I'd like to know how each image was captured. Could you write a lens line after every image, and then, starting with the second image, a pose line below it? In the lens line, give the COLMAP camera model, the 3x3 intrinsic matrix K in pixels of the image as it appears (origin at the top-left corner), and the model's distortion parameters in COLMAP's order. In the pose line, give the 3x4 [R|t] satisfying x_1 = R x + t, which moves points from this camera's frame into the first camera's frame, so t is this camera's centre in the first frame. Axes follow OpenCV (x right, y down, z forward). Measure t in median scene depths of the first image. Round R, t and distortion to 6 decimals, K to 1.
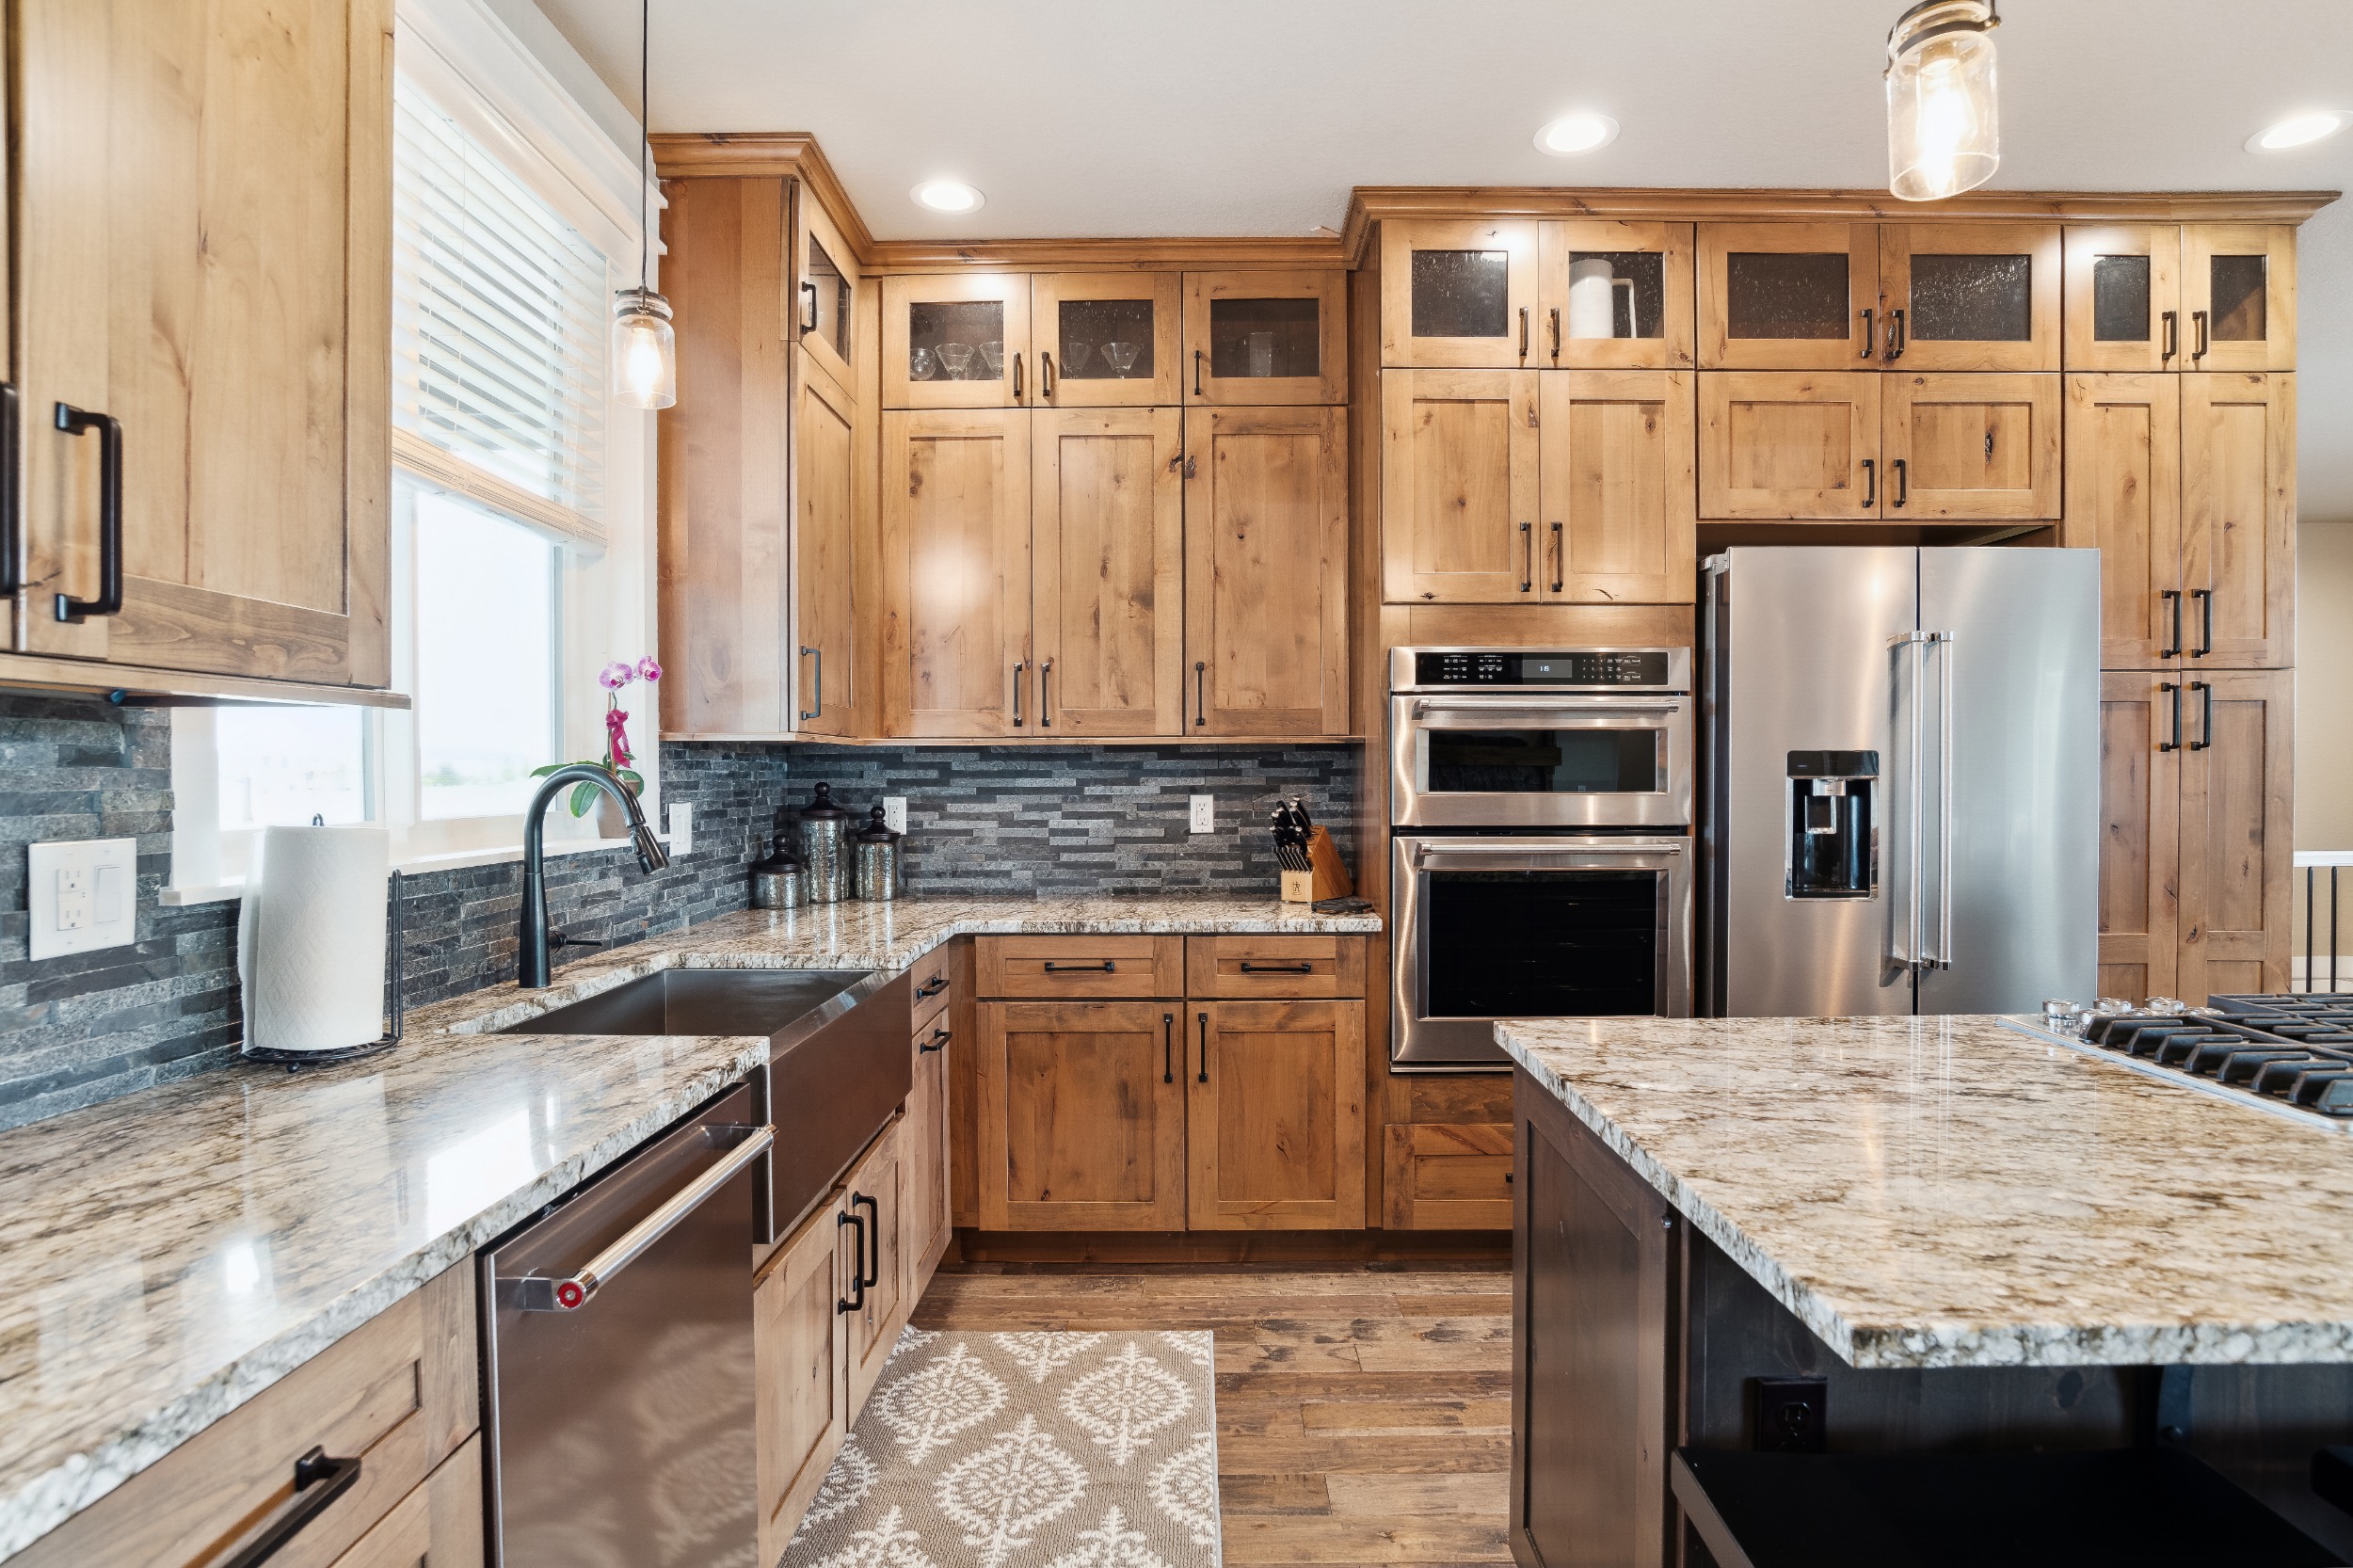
lens RADIAL K [[1216.5, 0, 1193.6], [0, 1216.5, 788.4], [0, 0, 1]] dist [-0.047606, 0.024988]
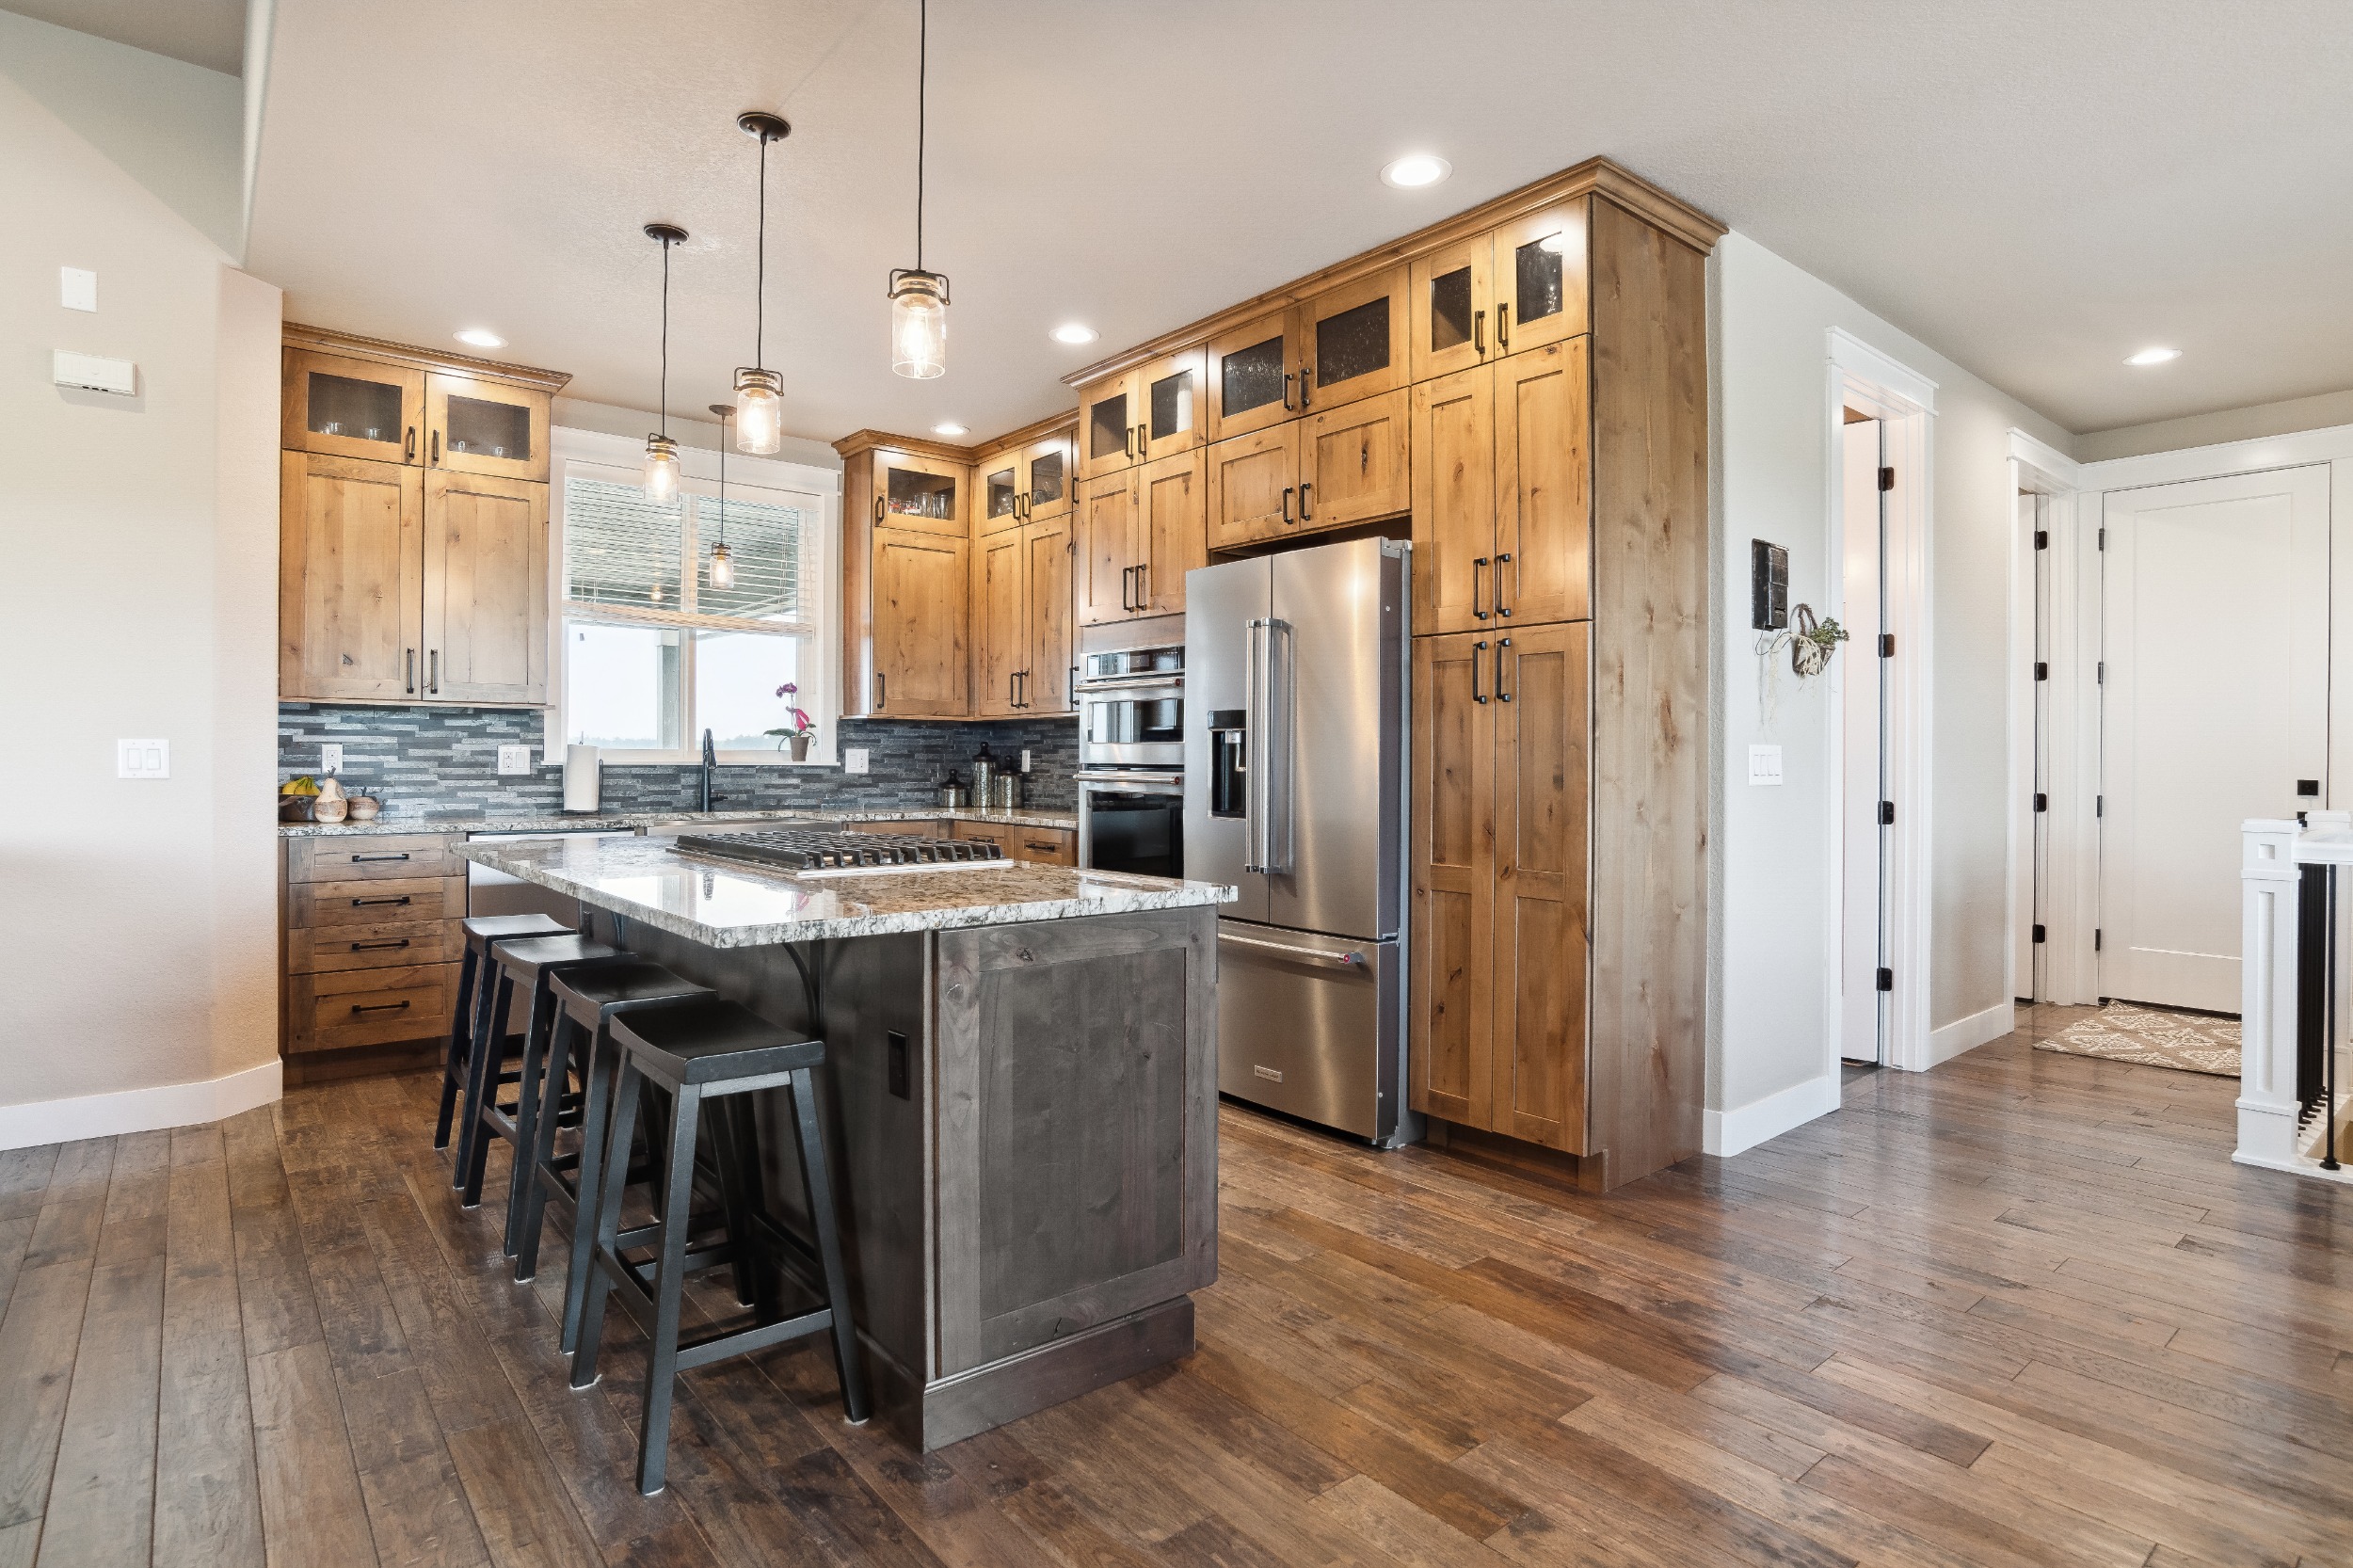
lens RADIAL K [[1218.6, 0, 1198.1], [0, 1218.6, 764.7], [0, 0, 1]] dist [-0.052804, 0.026550]
pose [[0.650027, 0.009455, -0.759852, 1.506878], [-0.016964, 0.999854, -0.002071, 0.032913], [0.759722, 0.014236, 0.650092, 0.063571]]
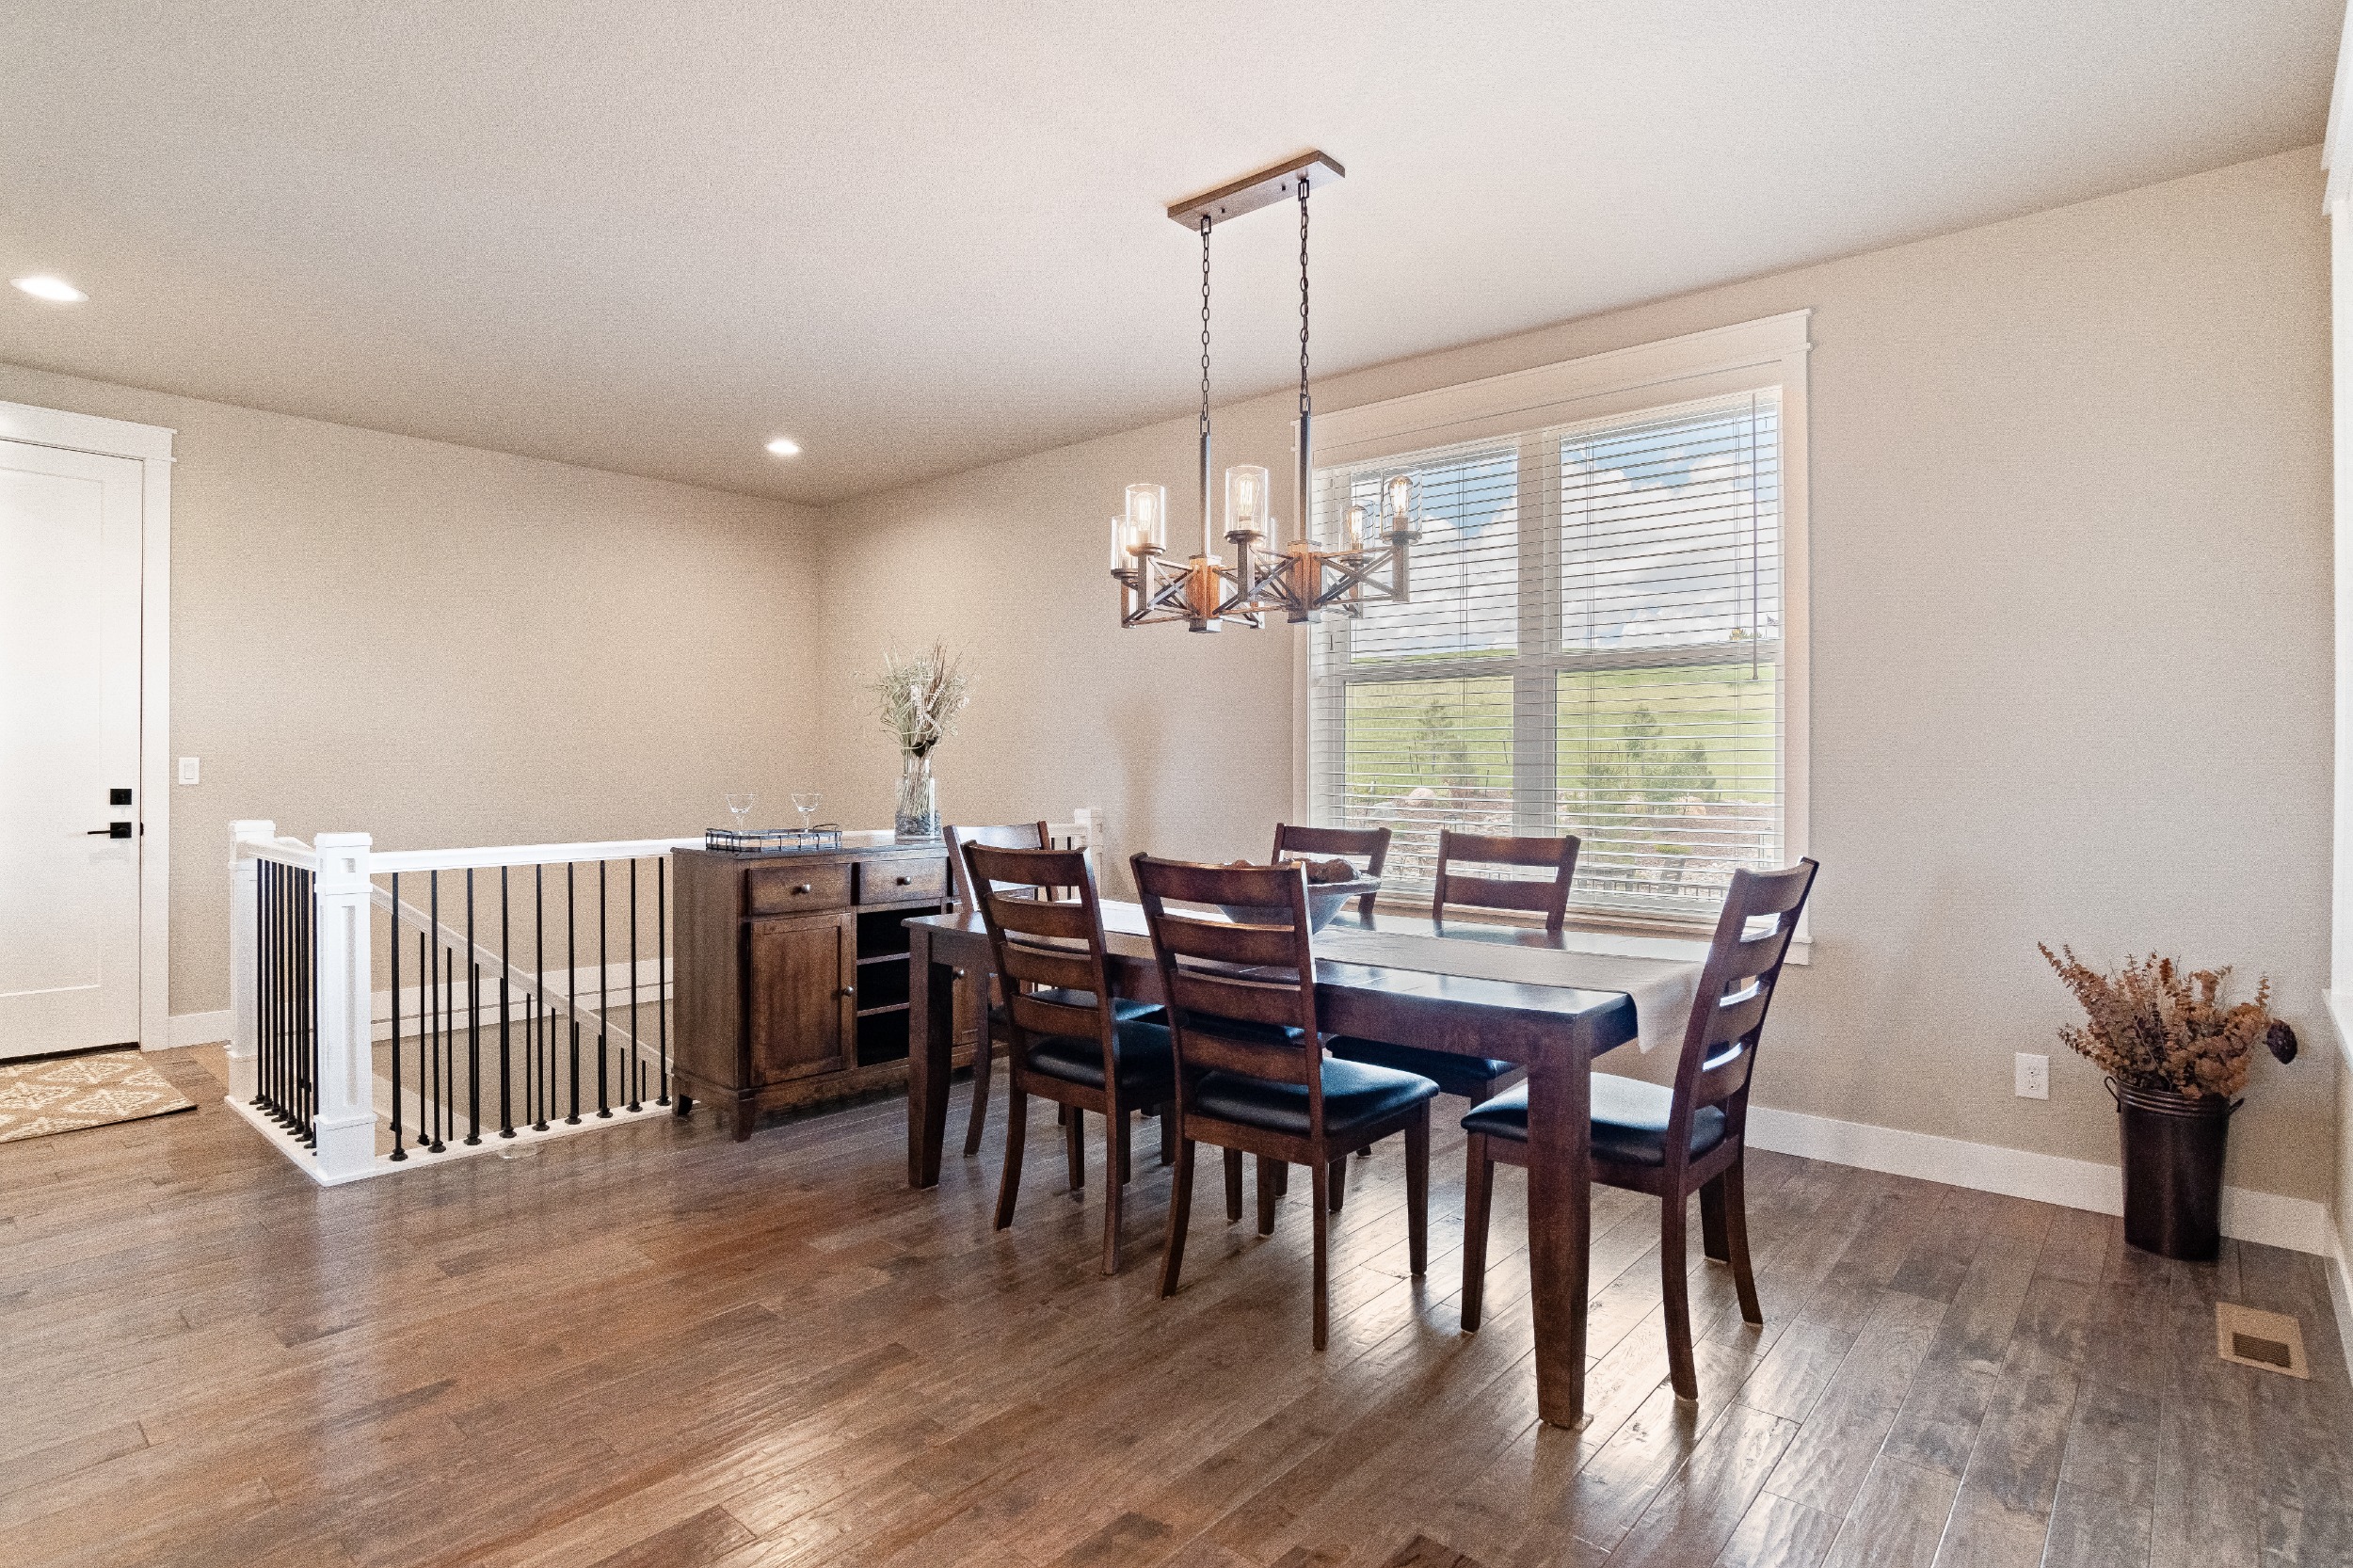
lens RADIAL K [[1218.6, 0, 1198.1], [0, 1218.6, 764.7], [0, 0, 1]] dist [-0.052804, 0.026550]
pose [[0.649833, 0.004577, 0.760064, 0.973915], [0.004234, 0.999945, -0.009642, 0.014645], [-0.760066, 0.009484, 0.649777, 0.212315]]
